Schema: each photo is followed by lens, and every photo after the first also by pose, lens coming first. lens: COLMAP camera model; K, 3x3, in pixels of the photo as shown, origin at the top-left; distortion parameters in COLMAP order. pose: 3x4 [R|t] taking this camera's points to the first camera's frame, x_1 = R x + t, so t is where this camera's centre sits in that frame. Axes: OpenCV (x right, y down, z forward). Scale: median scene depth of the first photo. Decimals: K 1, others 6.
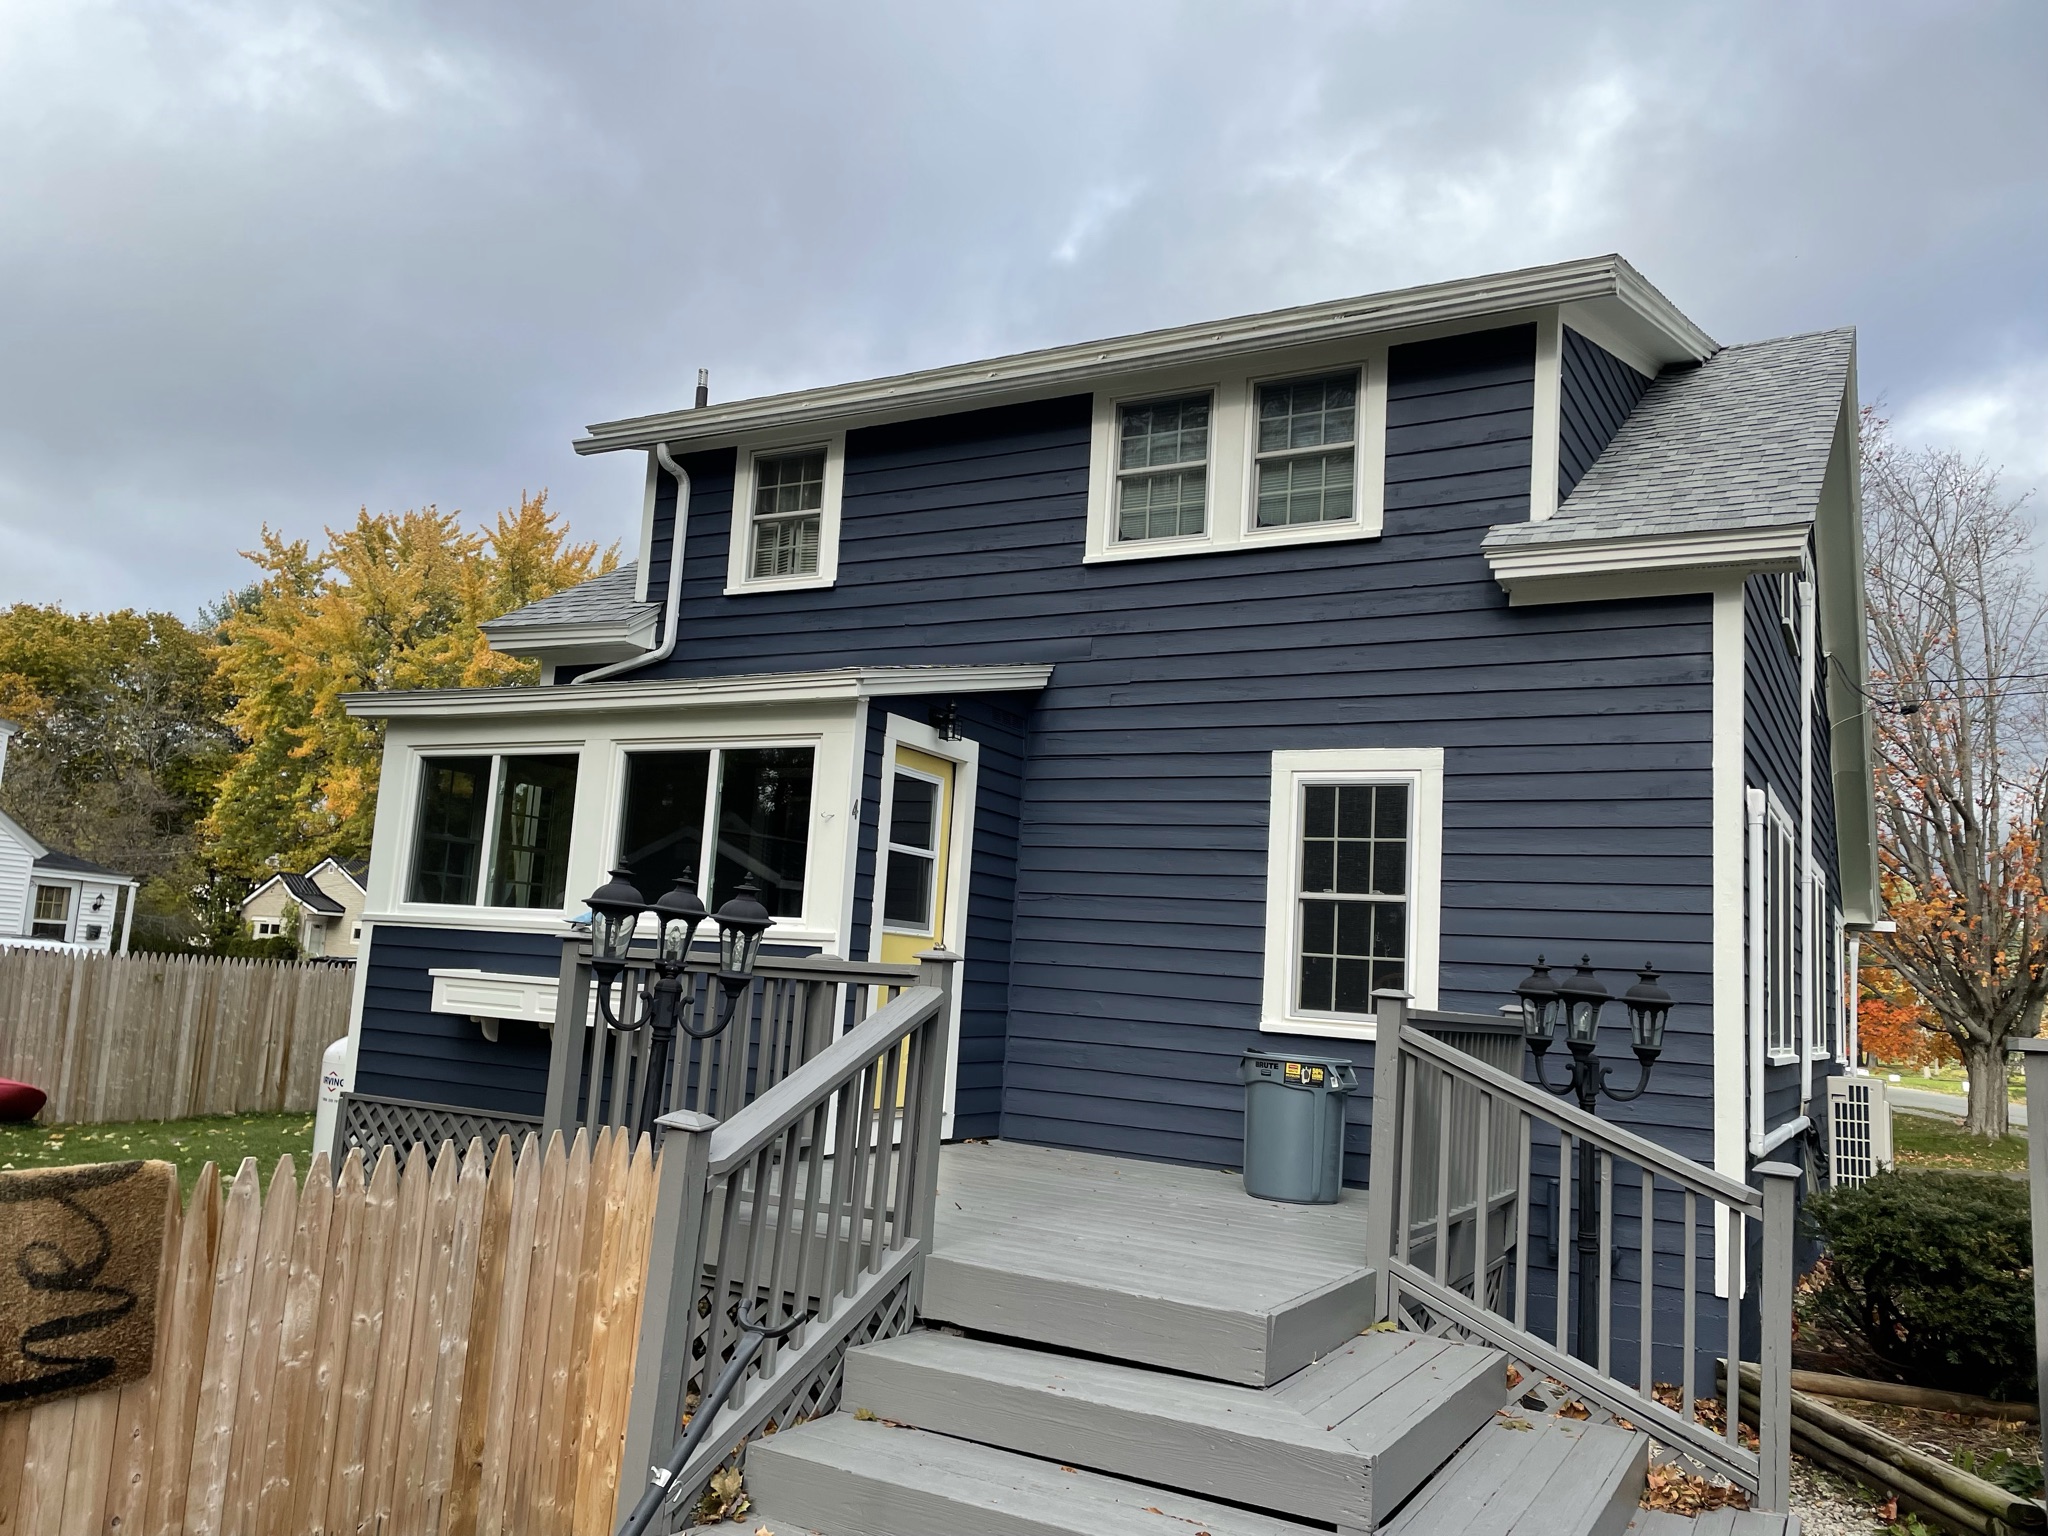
lens RADIAL K [[1561.2, 0, 1019.7], [0, 1561.2, 776.2], [0, 0, 1]] dist [0.023666, 0.000342]
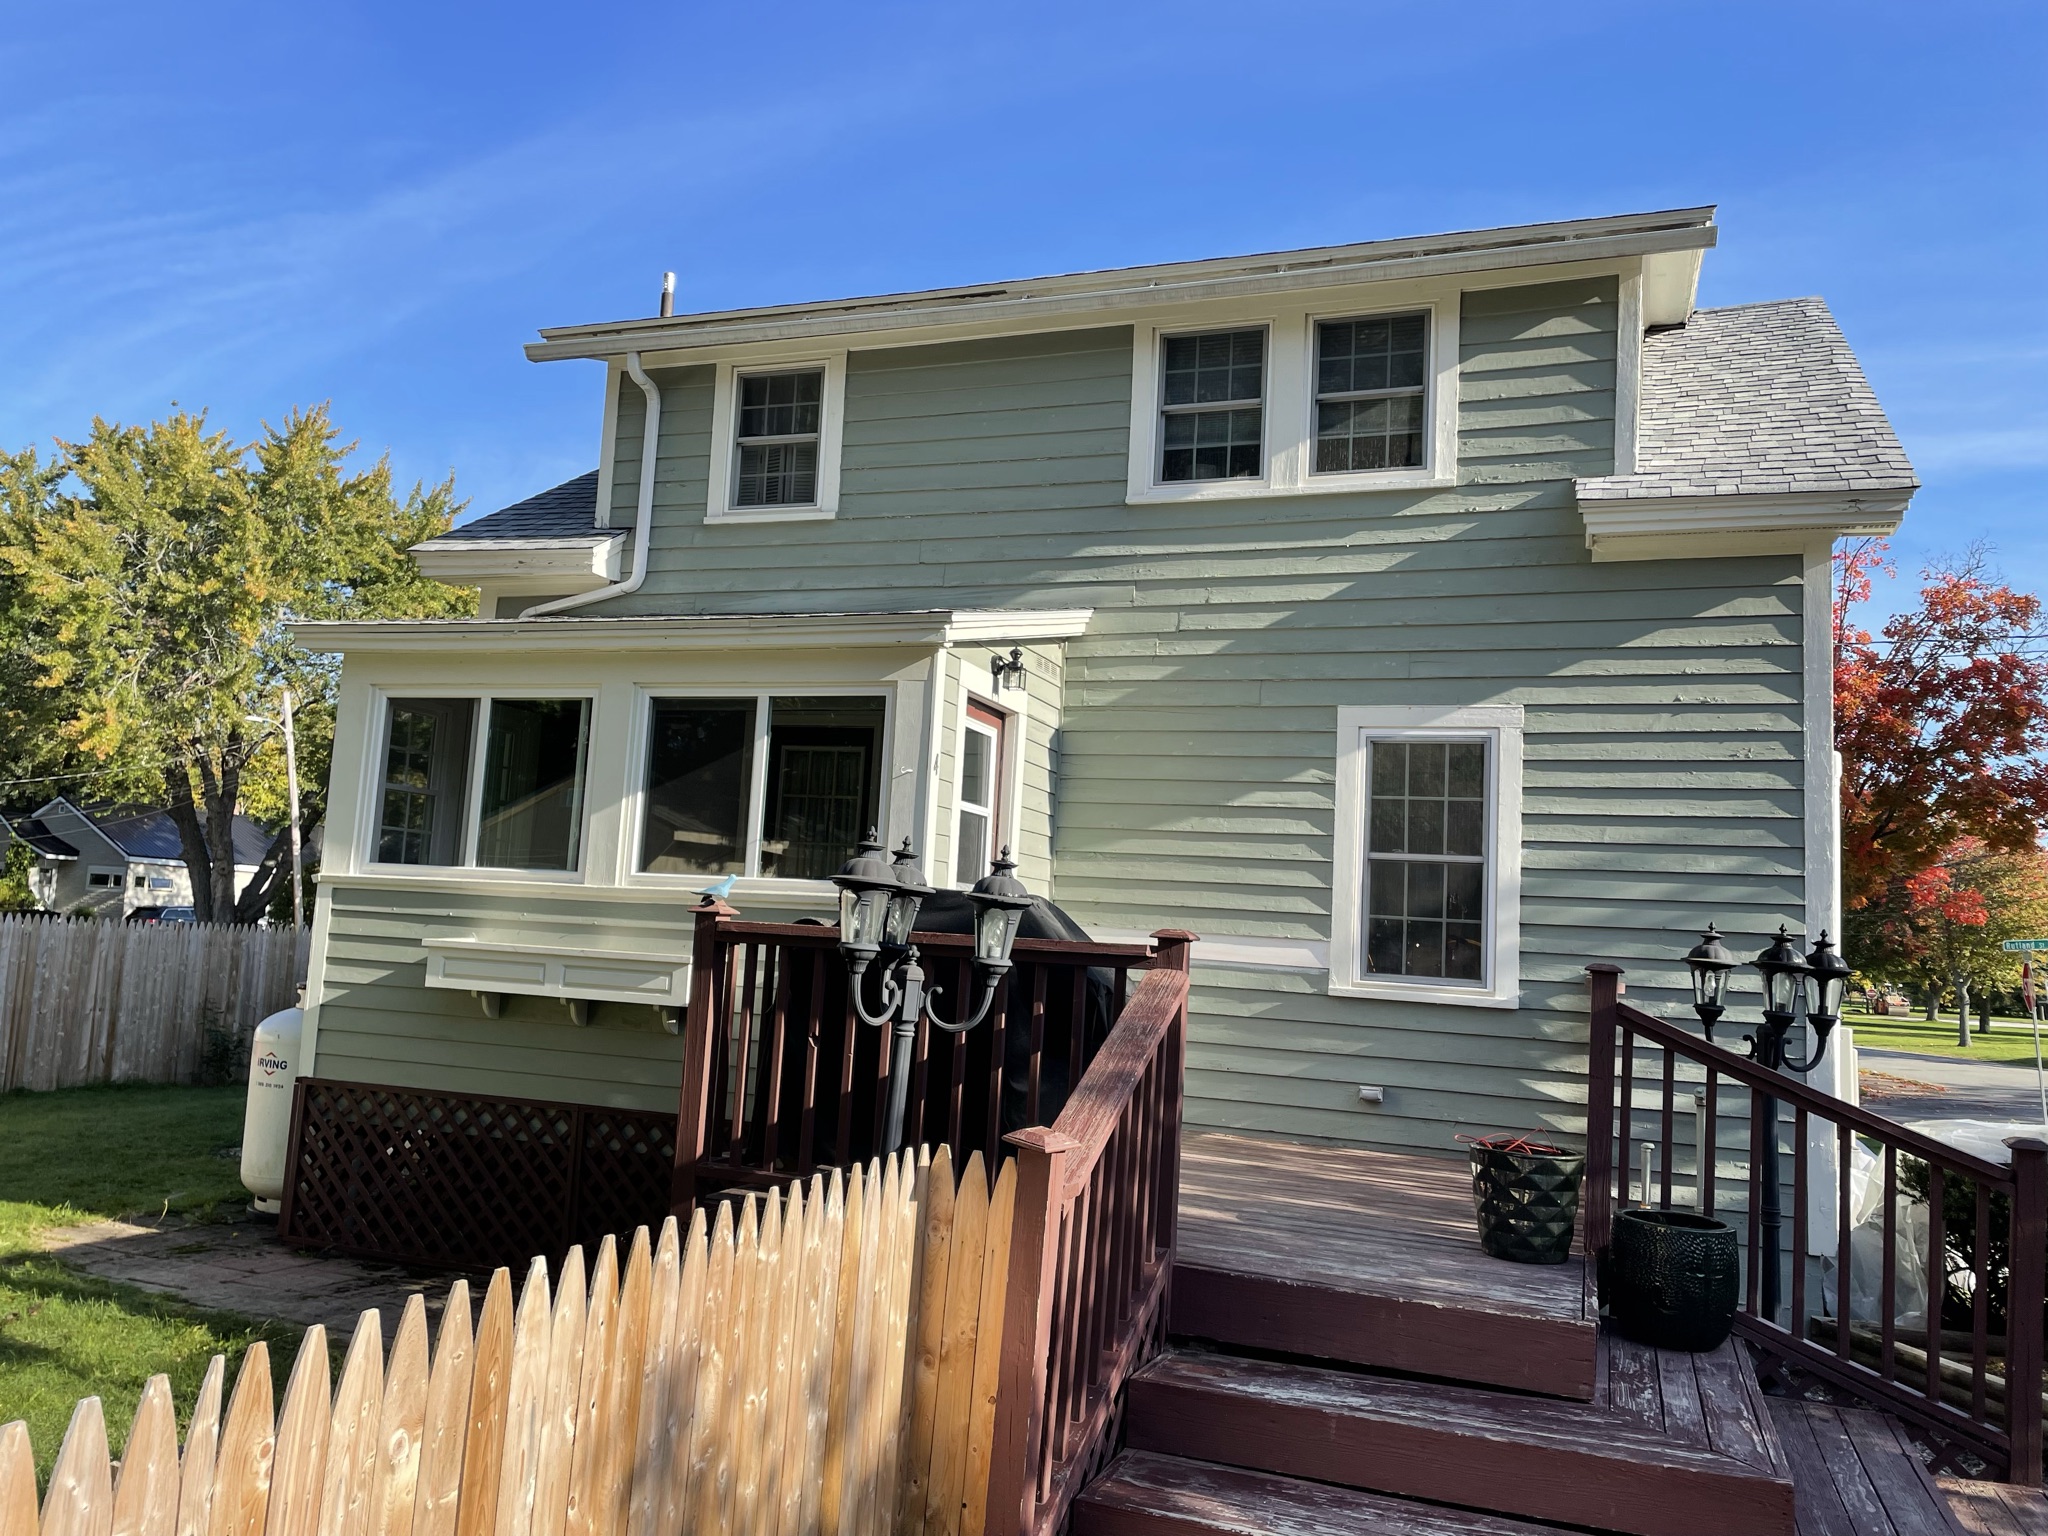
lens RADIAL K [[1538.5, 0, 1022.5], [0, 1538.5, 763.2], [0, 0, 1]] dist [-0.007674, -0.004074]
pose [[0.984292, 0.011206, 0.176191, -0.188757], [-0.016057, 0.999530, 0.026129, -0.002907], [-0.175815, -0.028548, 0.984009, 0.091096]]
